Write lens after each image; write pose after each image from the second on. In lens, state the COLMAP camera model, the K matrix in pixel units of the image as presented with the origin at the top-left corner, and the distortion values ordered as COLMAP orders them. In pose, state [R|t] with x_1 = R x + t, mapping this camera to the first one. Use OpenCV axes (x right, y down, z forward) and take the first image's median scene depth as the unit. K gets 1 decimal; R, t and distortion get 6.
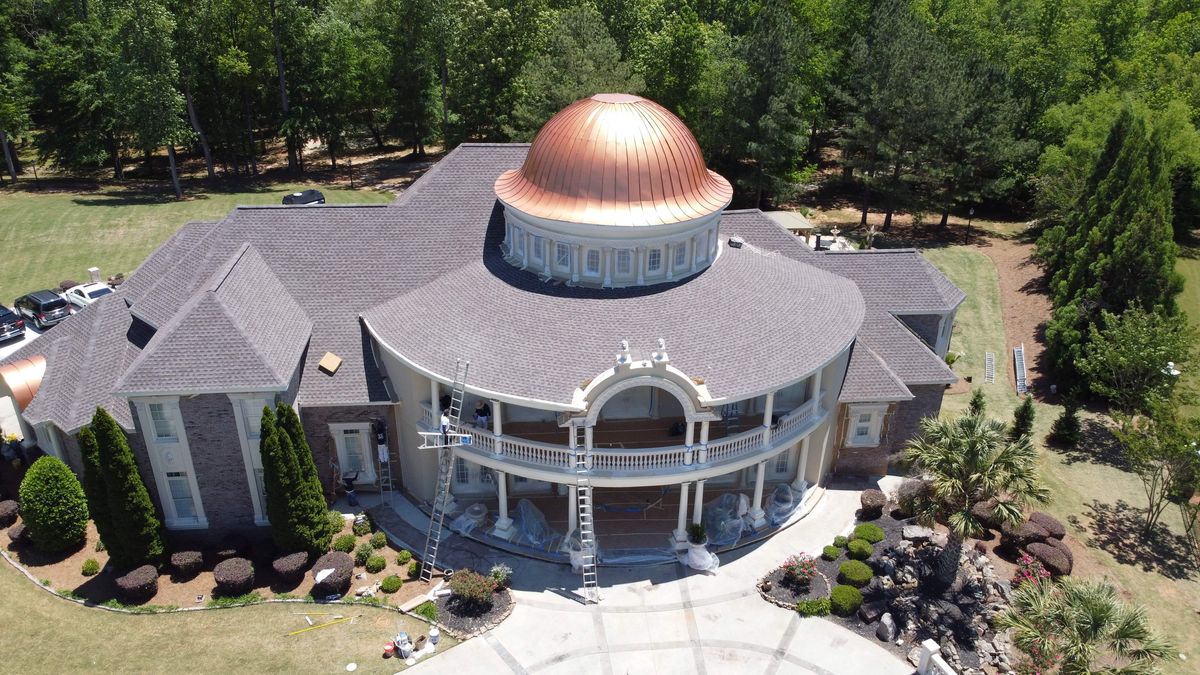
lens RADIAL K [[898.9, 0, 600.0], [0, 898.9, 337.5], [0, 0, 1]] dist [-0.003733, -0.003127]
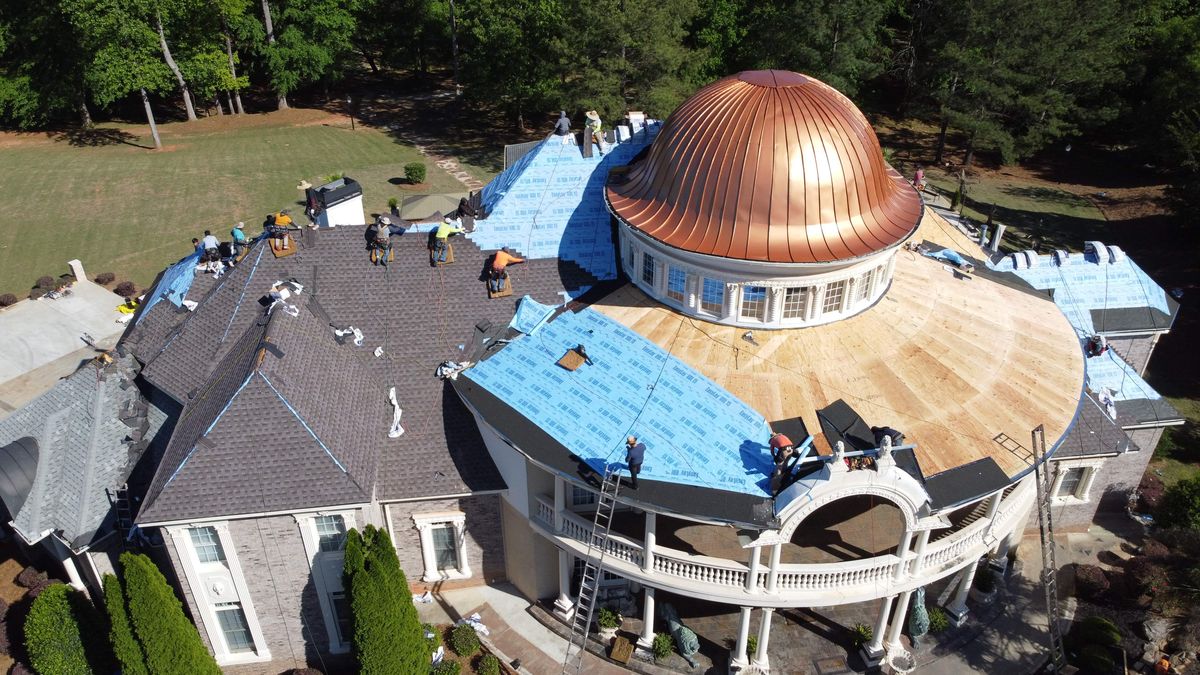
lens RADIAL K [[898.9, 0, 600.0], [0, 898.9, 337.5], [0, 0, 1]] dist [-0.003733, -0.003127]
pose [[0.998973, -0.042559, 0.015538, -0.157199], [0.041015, 0.995192, 0.088937, -0.133198], [-0.019248, -0.088209, 0.995916, 0.250182]]
